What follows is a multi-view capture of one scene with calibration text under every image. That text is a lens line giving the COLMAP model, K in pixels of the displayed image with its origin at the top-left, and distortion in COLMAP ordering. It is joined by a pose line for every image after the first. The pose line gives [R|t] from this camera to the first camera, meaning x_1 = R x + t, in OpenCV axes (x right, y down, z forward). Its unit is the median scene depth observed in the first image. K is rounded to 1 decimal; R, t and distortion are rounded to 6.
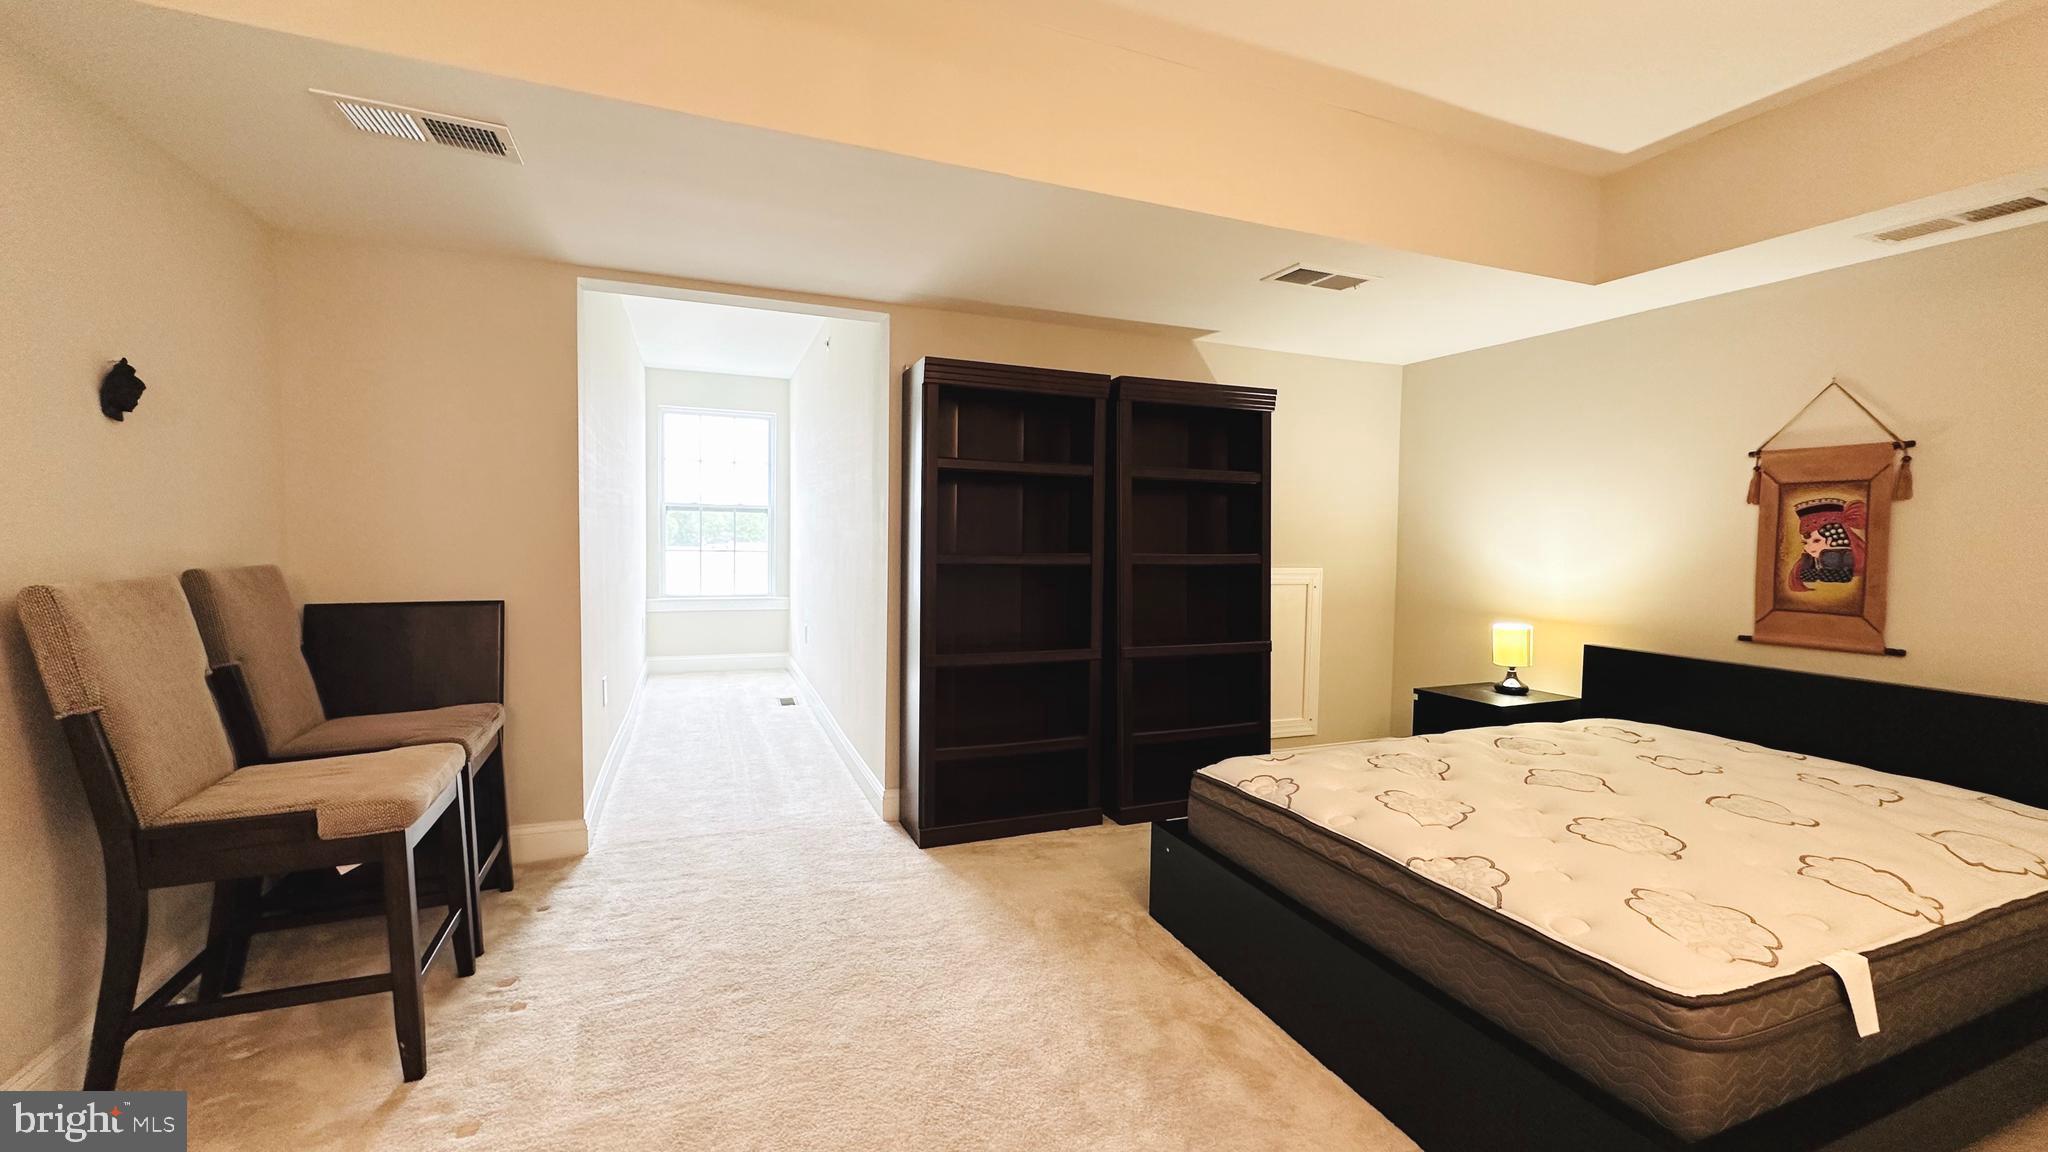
lens RADIAL K [[815.0, 0, 1028.7], [0, 815.0, 577.3], [0, 0, 1]] dist [-0.004413, 0.000954]
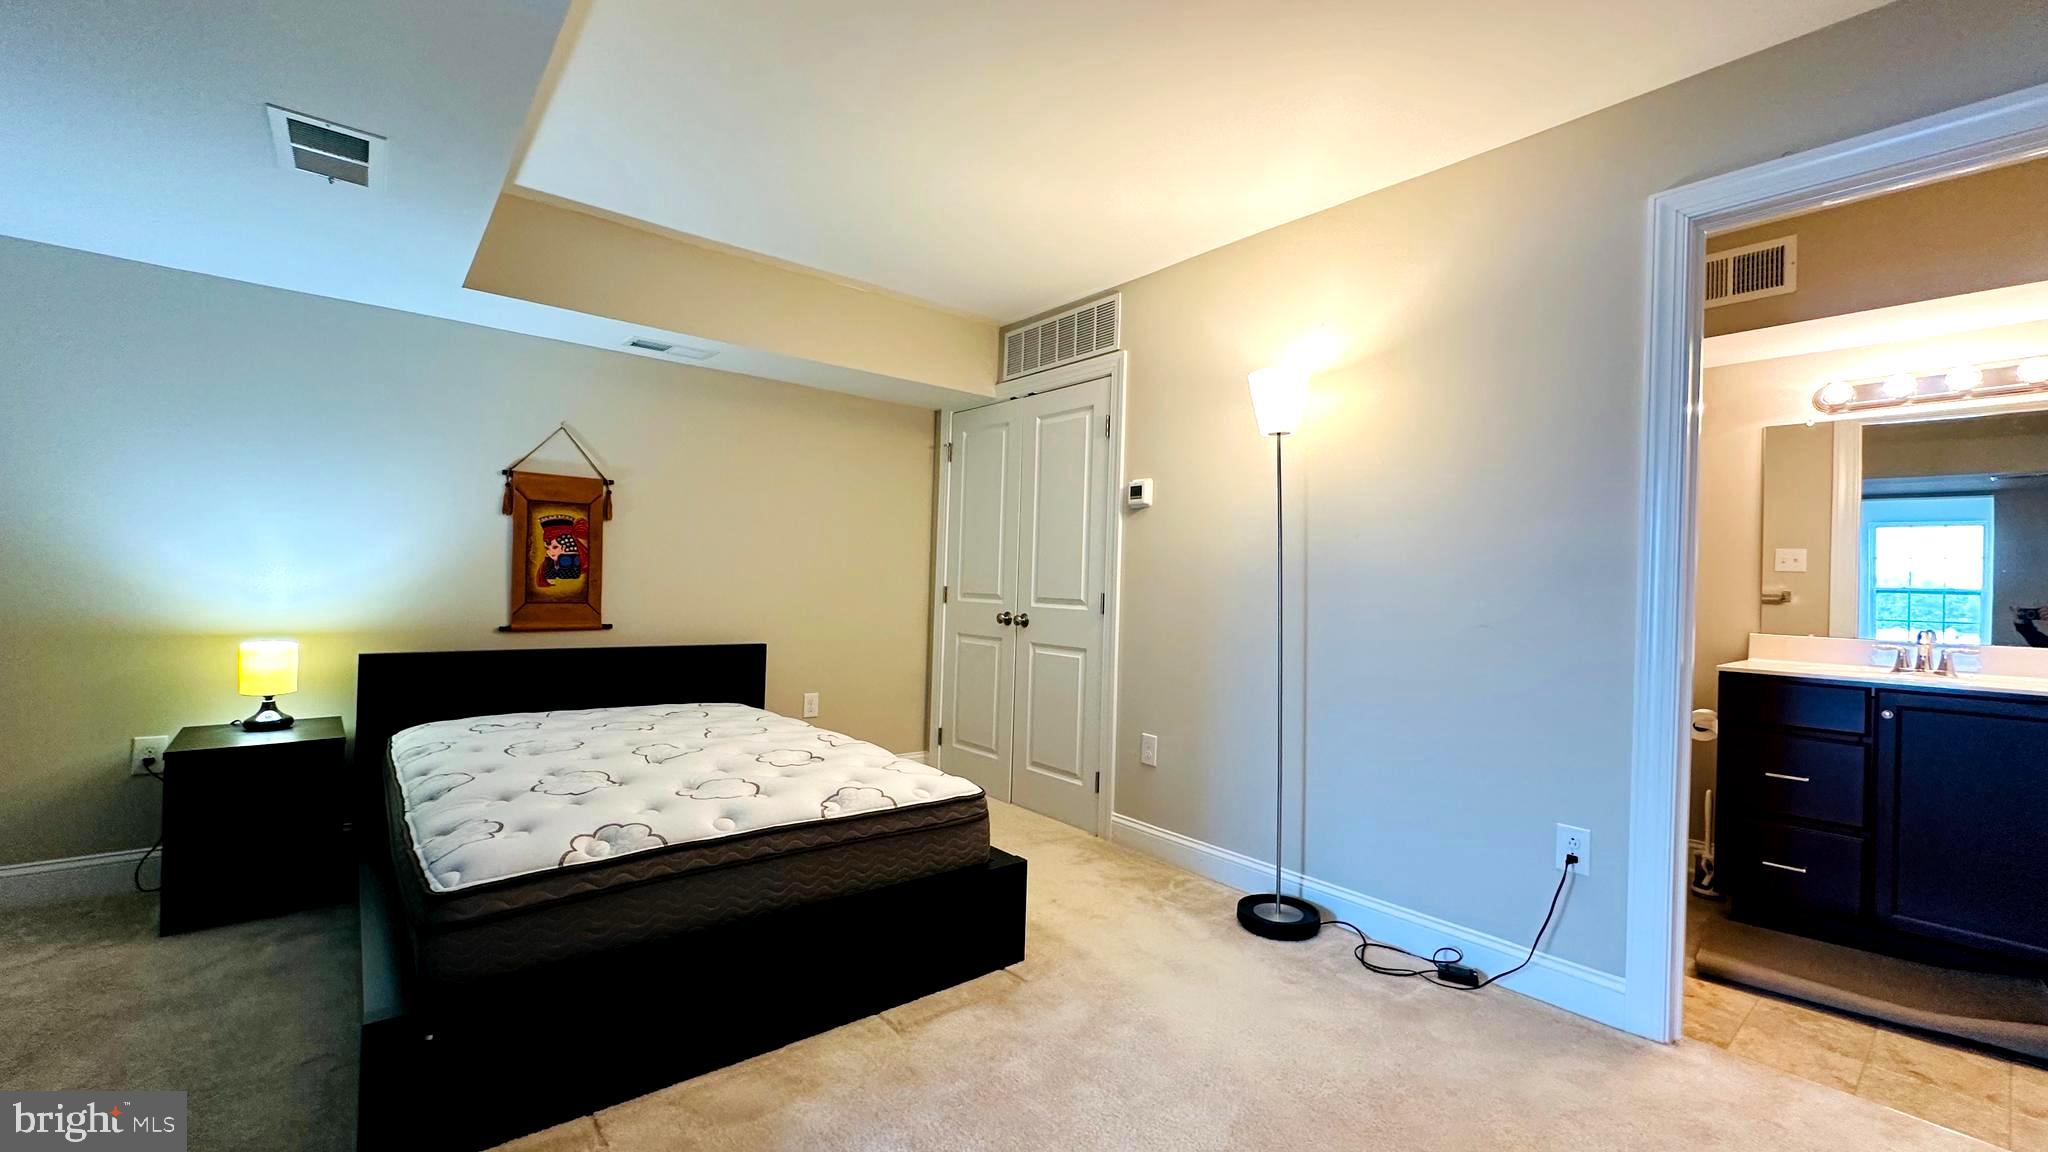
lens RADIAL K [[815.0, 0, 1024.0], [0, 815.0, 569.5], [0, 0, 1]] dist [-0.004413, 0.000954]
pose [[-0.297109, -0.010399, 0.954787, -0.488114], [0.015888, 0.999748, 0.015833, -0.018134], [-0.954711, 0.019874, -0.296869, 0.675274]]
